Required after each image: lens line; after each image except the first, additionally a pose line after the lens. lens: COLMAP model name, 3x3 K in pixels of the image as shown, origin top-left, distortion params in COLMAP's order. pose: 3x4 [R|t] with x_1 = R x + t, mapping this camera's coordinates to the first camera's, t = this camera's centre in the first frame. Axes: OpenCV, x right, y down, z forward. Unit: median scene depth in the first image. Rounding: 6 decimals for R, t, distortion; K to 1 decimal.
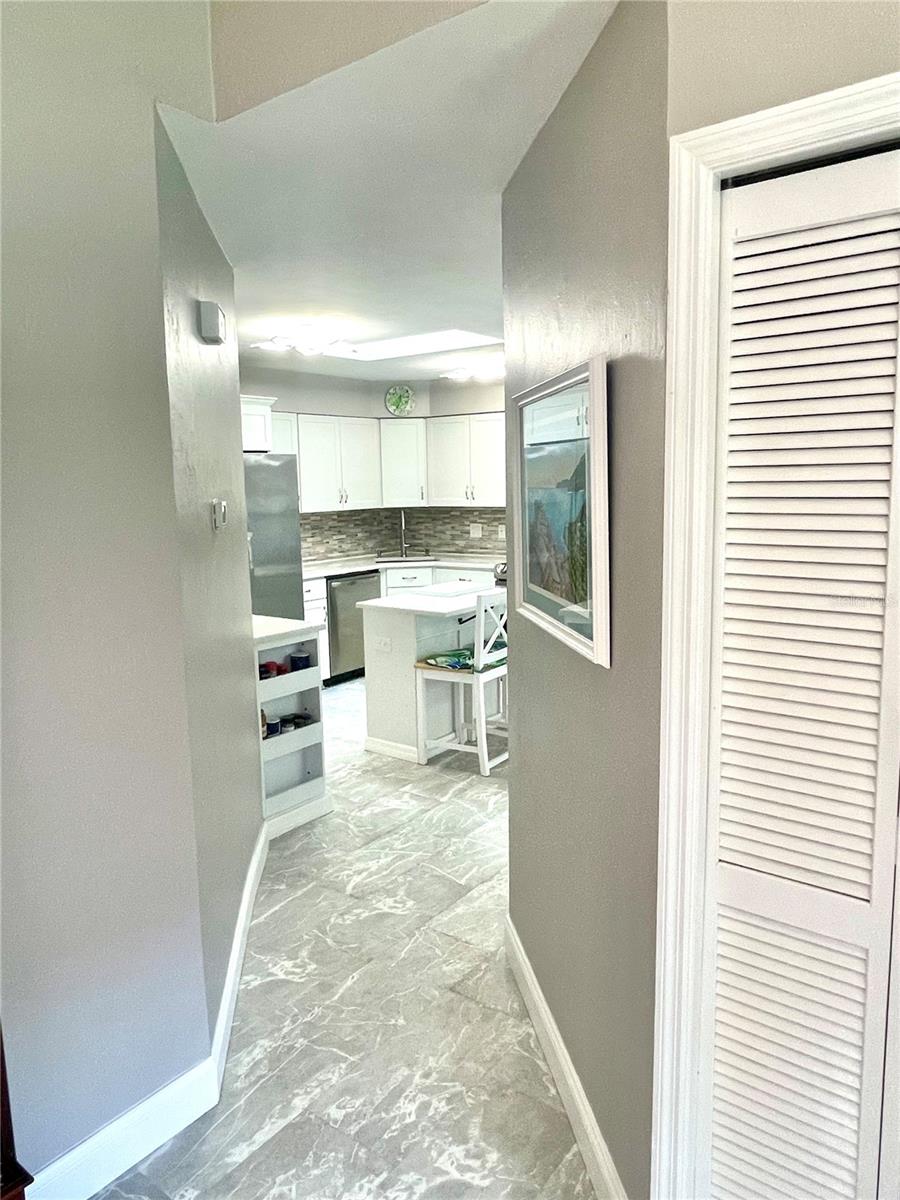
lens RADIAL K [[818.3, 0, 450.0], [0, 818.3, 600.0], [0, 0, 1]] dist [-0.066131, 0.000011]
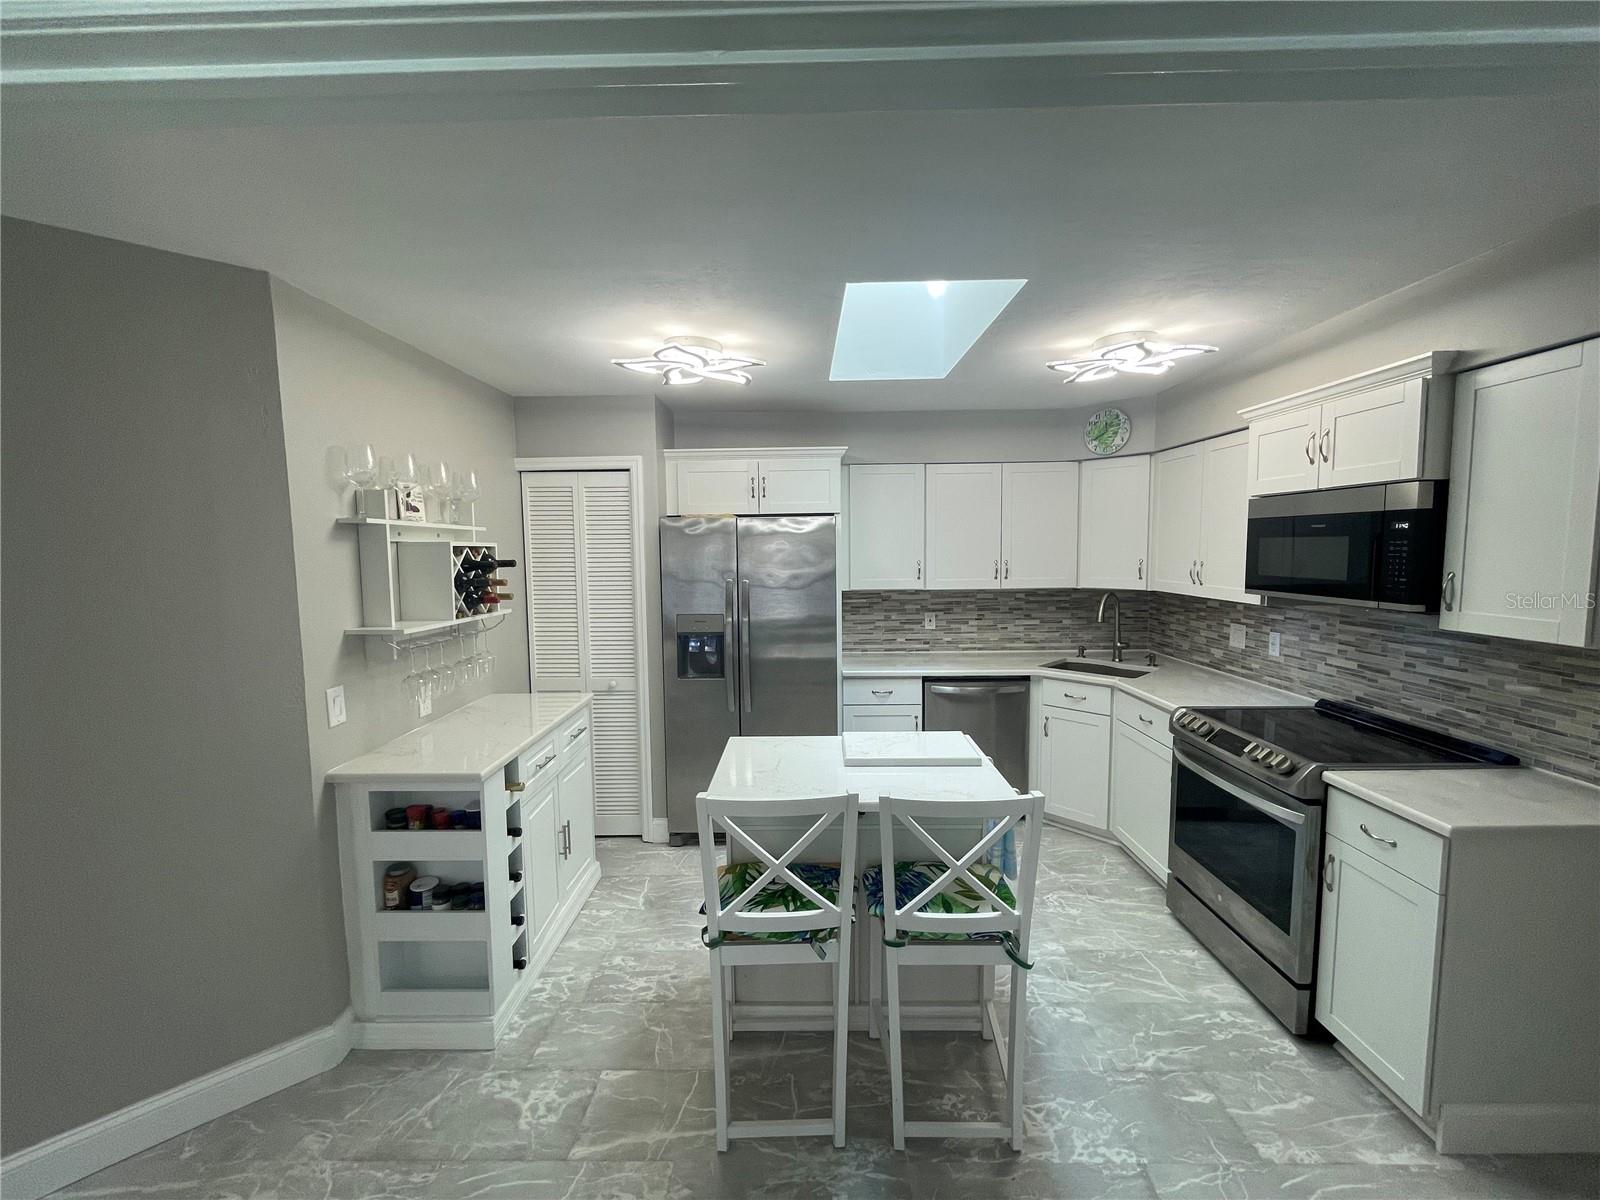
lens RADIAL K [[654.4, 0, 798.3], [0, 654.4, 600.1], [0, 0, 1]] dist [-0.001485, -0.000372]
pose [[0.586342, 0.079779, -0.806125, 0.233383], [-0.117112, 0.993032, 0.013095, -0.083239], [0.801553, 0.086729, 0.591600, 0.484305]]
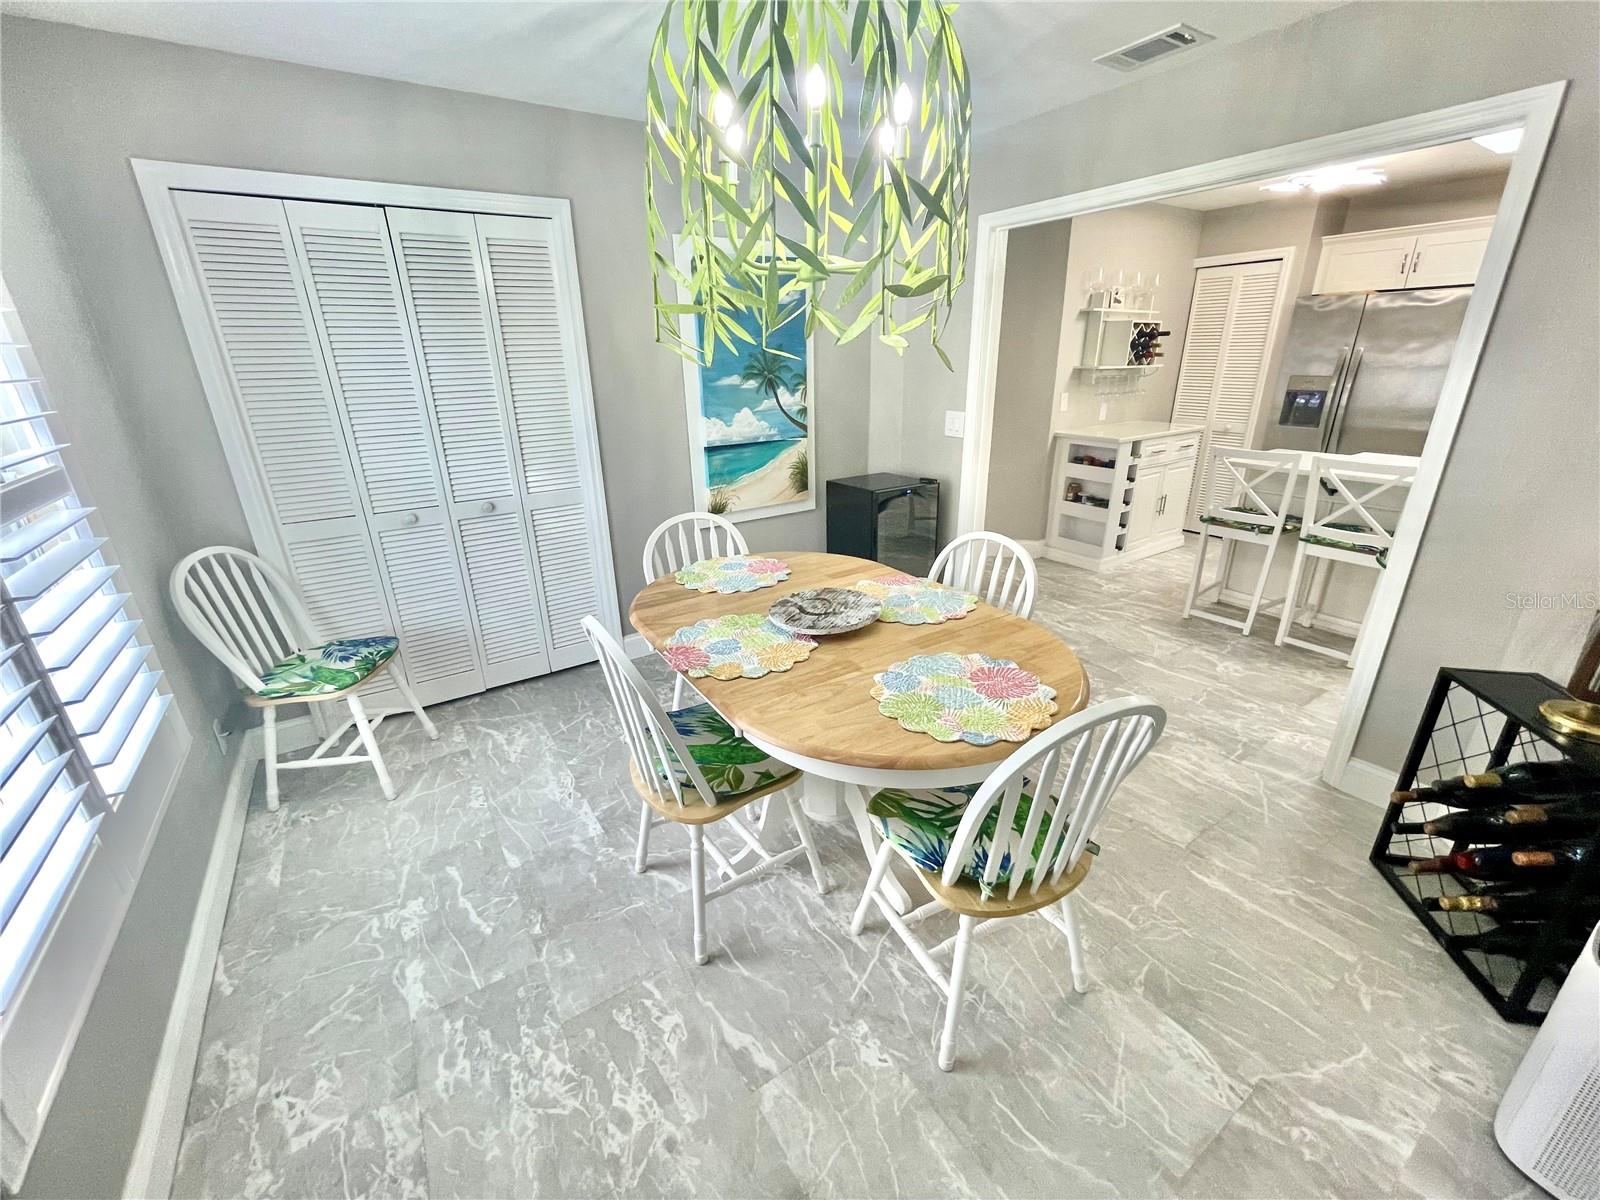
lens RADIAL K [[654.4, 0, 798.3], [0, 654.4, 600.1], [0, 0, 1]] dist [-0.001485, -0.000372]
pose [[-0.338726, 0.359982, -0.869297, 0.610464], [-0.110051, 0.902414, 0.416578, -0.070863], [0.934427, 0.236773, -0.266054, 0.468165]]
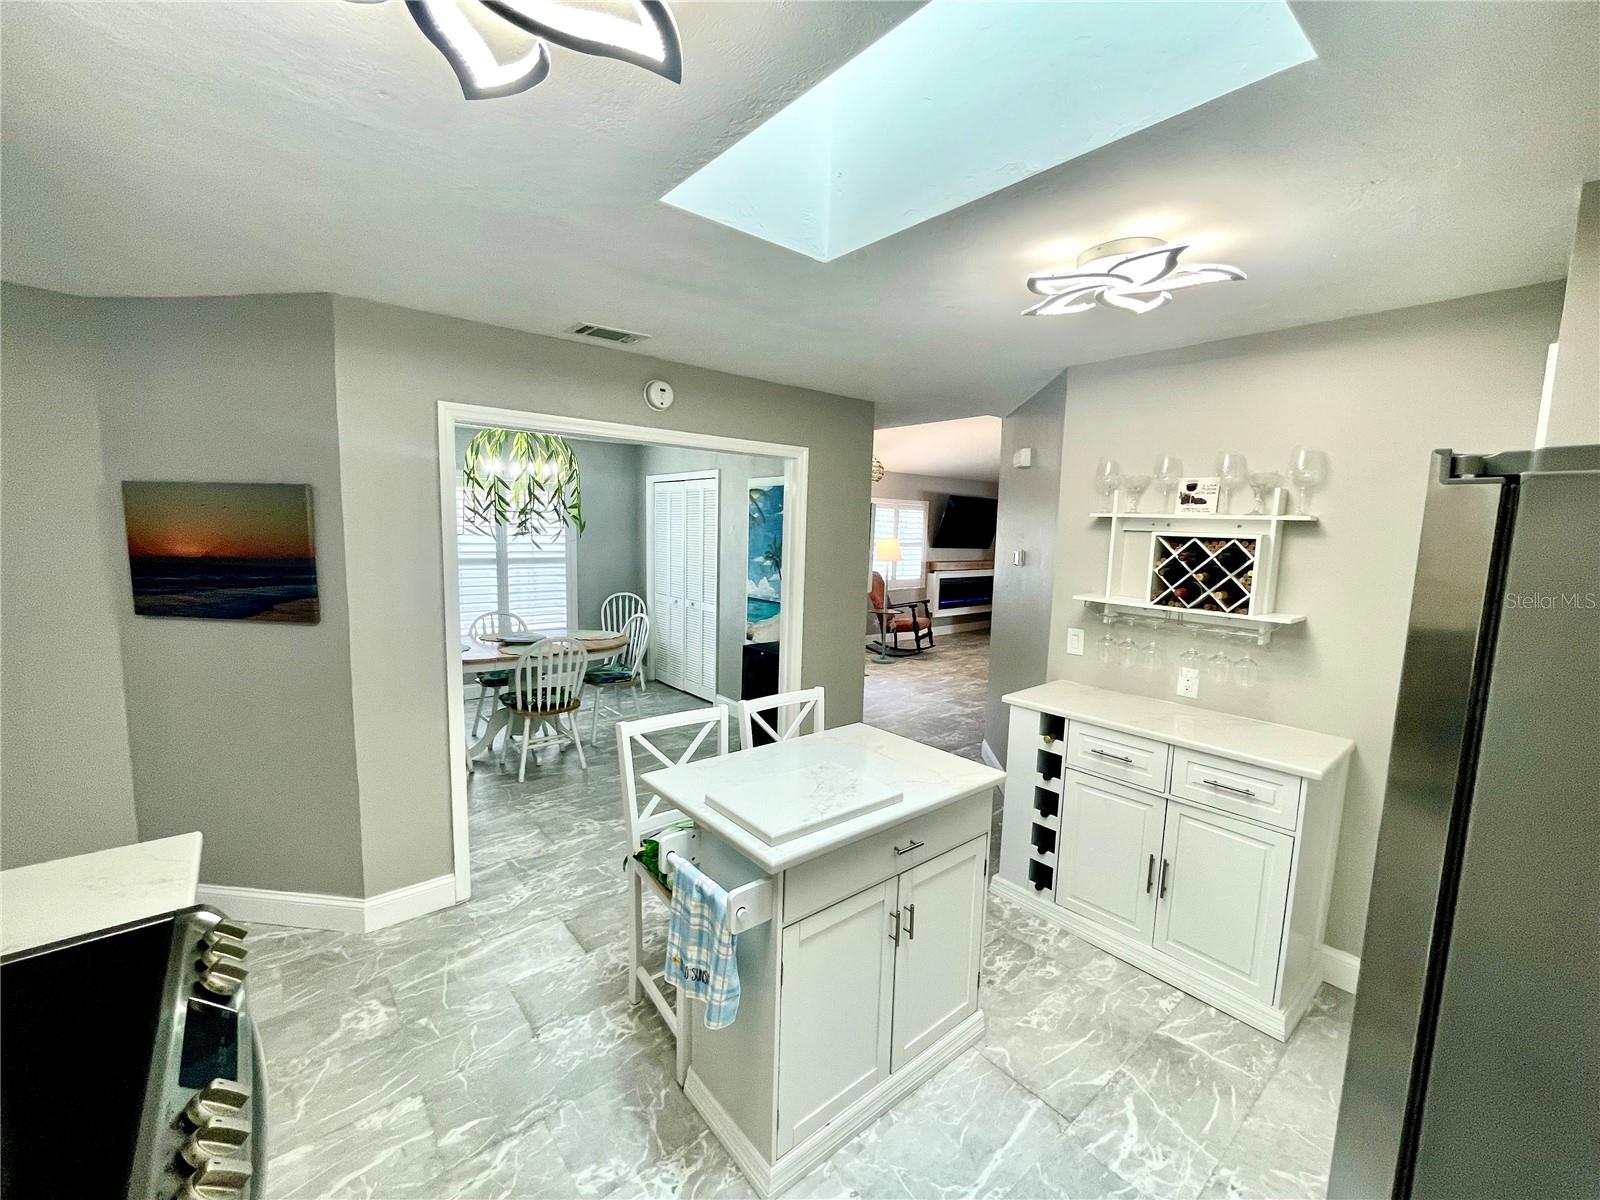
lens RADIAL K [[654.4, 0, 798.3], [0, 654.4, 600.1], [0, 0, 1]] dist [-0.001485, -0.000372]
pose [[-0.972114, -0.032309, 0.232273, -0.052786], [0.026891, 0.968573, 0.247272, -0.149125], [-0.232962, 0.246623, -0.940694, 0.957652]]
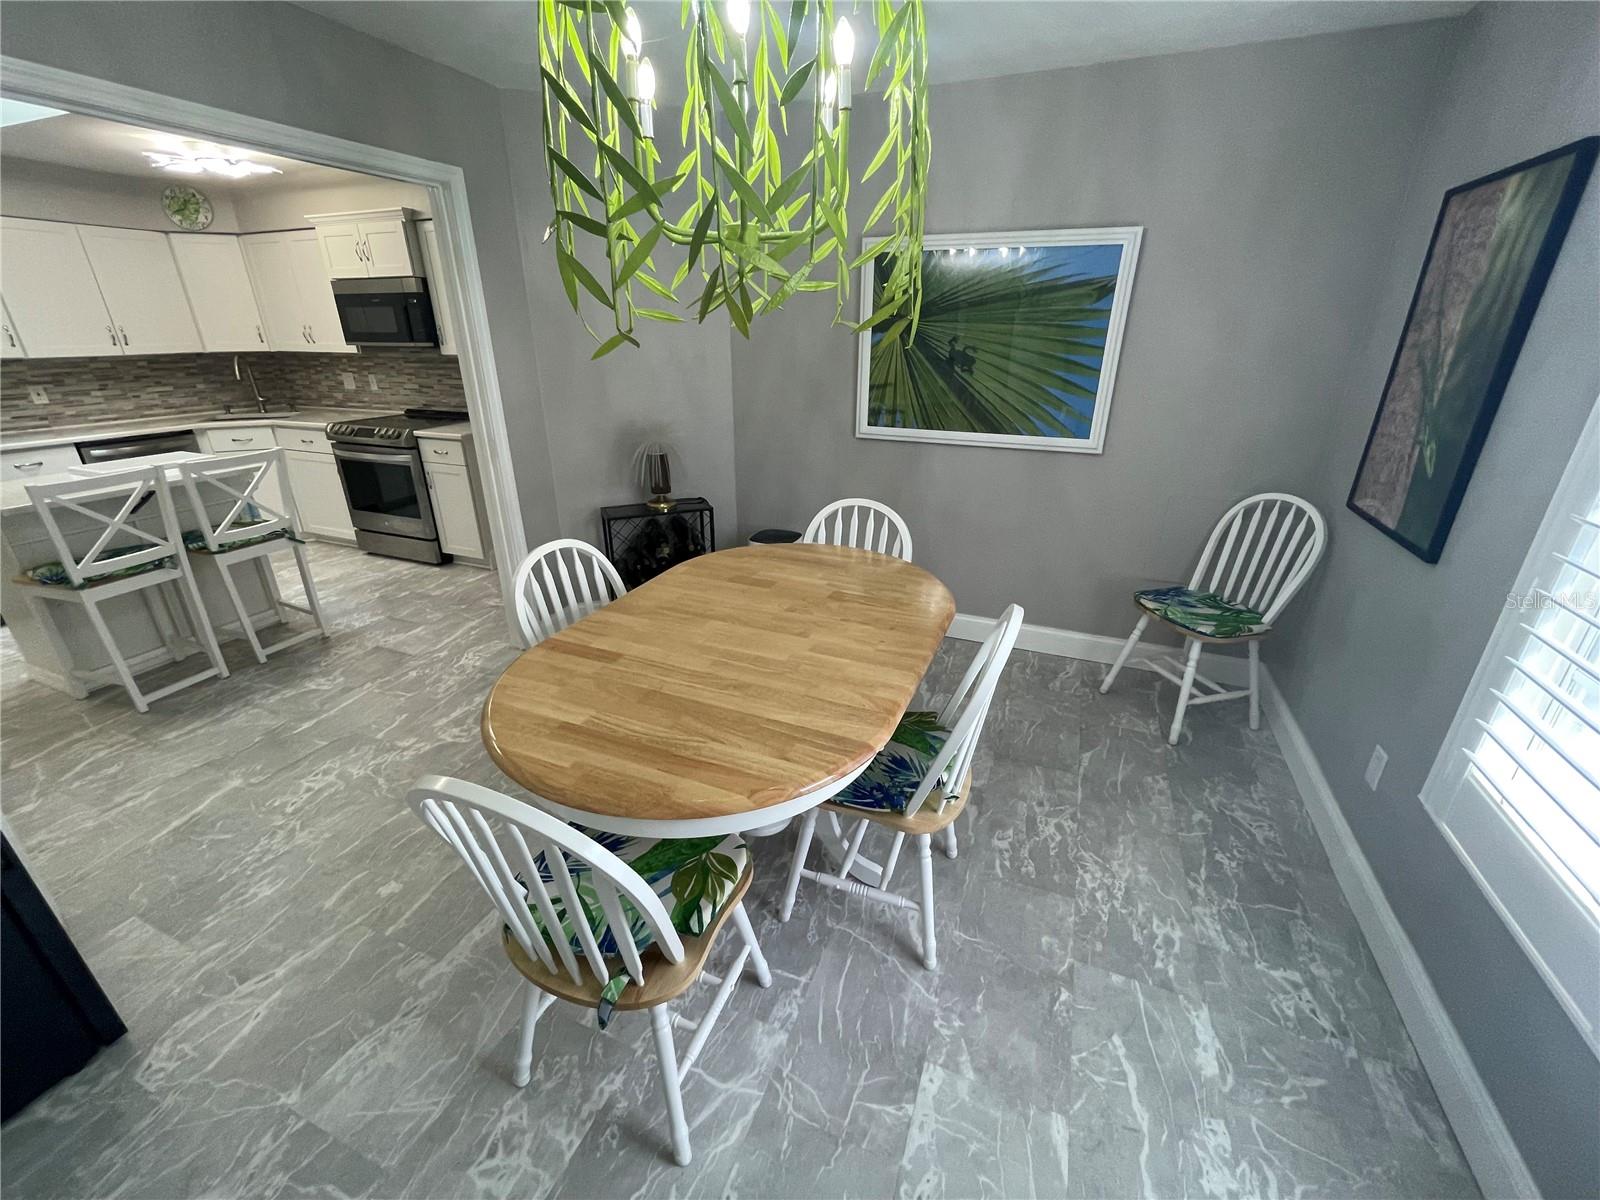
lens RADIAL K [[654.4, 0, 798.3], [0, 654.4, 600.1], [0, 0, 1]] dist [-0.001485, -0.000372]
pose [[0.967921, -0.079069, 0.238491, 0.327129], [0.017968, 0.968545, 0.248188, -0.023308], [-0.250613, -0.235941, 0.938896, 0.168109]]
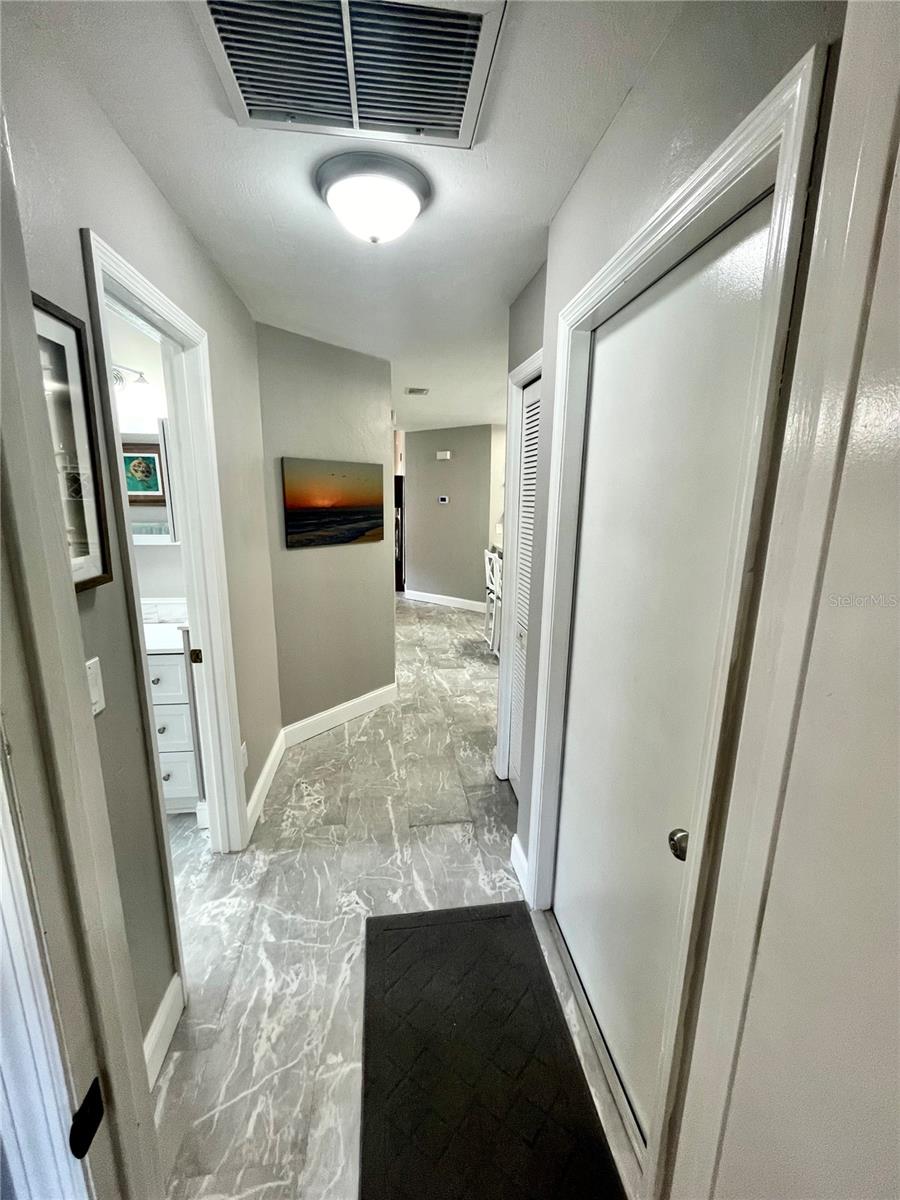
lens RADIAL K [[490.8, 0, 449.5], [0, 490.8, 598.1], [0, 0, 1]] dist [-0.001485, -0.000372]
pose [[-0.717380, 0.153606, -0.679538, 0.577734], [-0.098893, 0.943062, 0.317574, -0.165307], [0.689628, 0.295023, -0.661343, 1.079800]]
